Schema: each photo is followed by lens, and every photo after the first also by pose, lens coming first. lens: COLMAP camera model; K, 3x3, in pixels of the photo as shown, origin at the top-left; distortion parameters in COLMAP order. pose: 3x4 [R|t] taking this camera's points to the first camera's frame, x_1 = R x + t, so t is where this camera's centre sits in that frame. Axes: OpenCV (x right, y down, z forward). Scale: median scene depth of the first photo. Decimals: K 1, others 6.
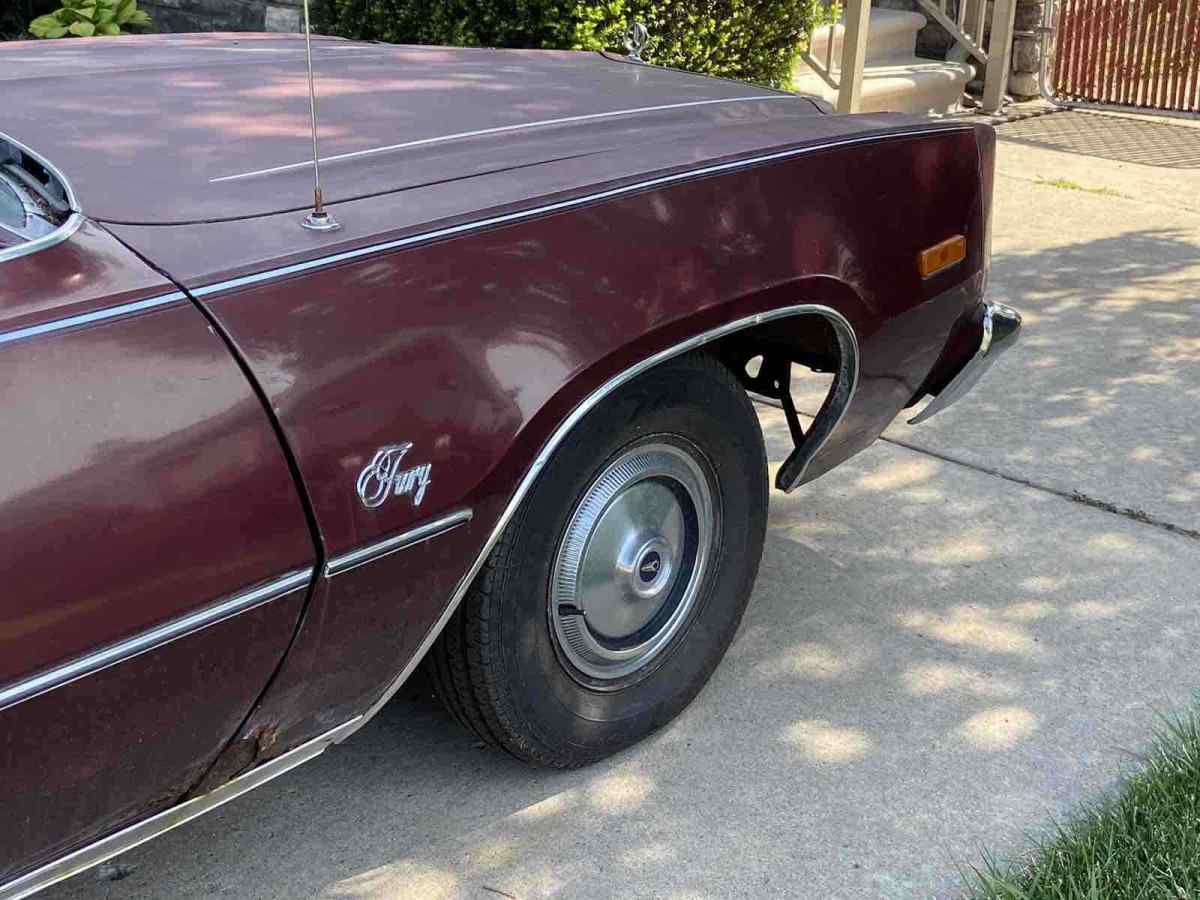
lens RADIAL K [[1676.7, 0, 600.0], [0, 1676.7, 450.0], [0, 0, 1]] dist [0.029061, 0.386955]
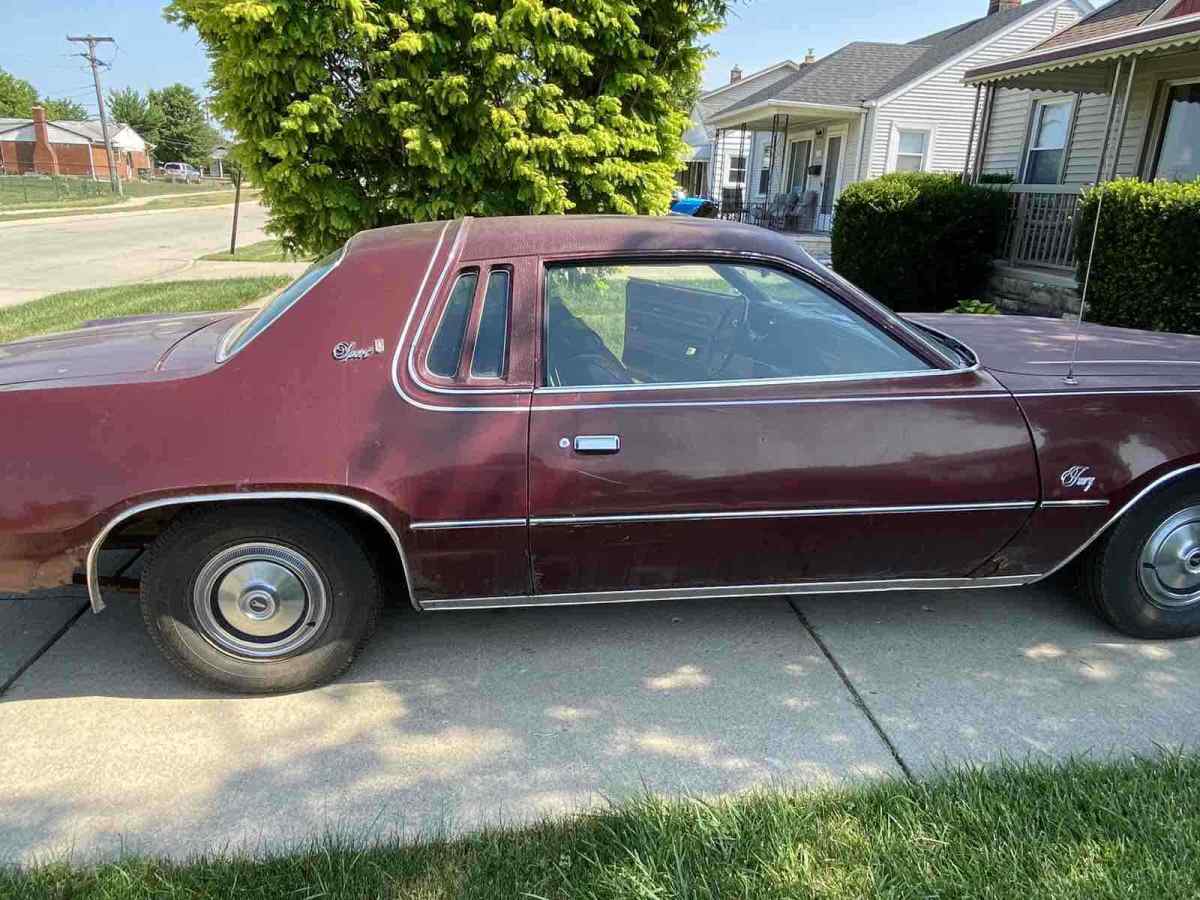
lens RADIAL K [[848.3, 0, 600.0], [0, 848.3, 450.0], [0, 0, 1]] dist [0.048513, -0.051942]
pose [[0.778019, 0.182362, -0.601191, 0.090839], [-0.239877, 0.970672, -0.015993, 0.170971], [0.580643, 0.156655, 0.798945, -0.494741]]
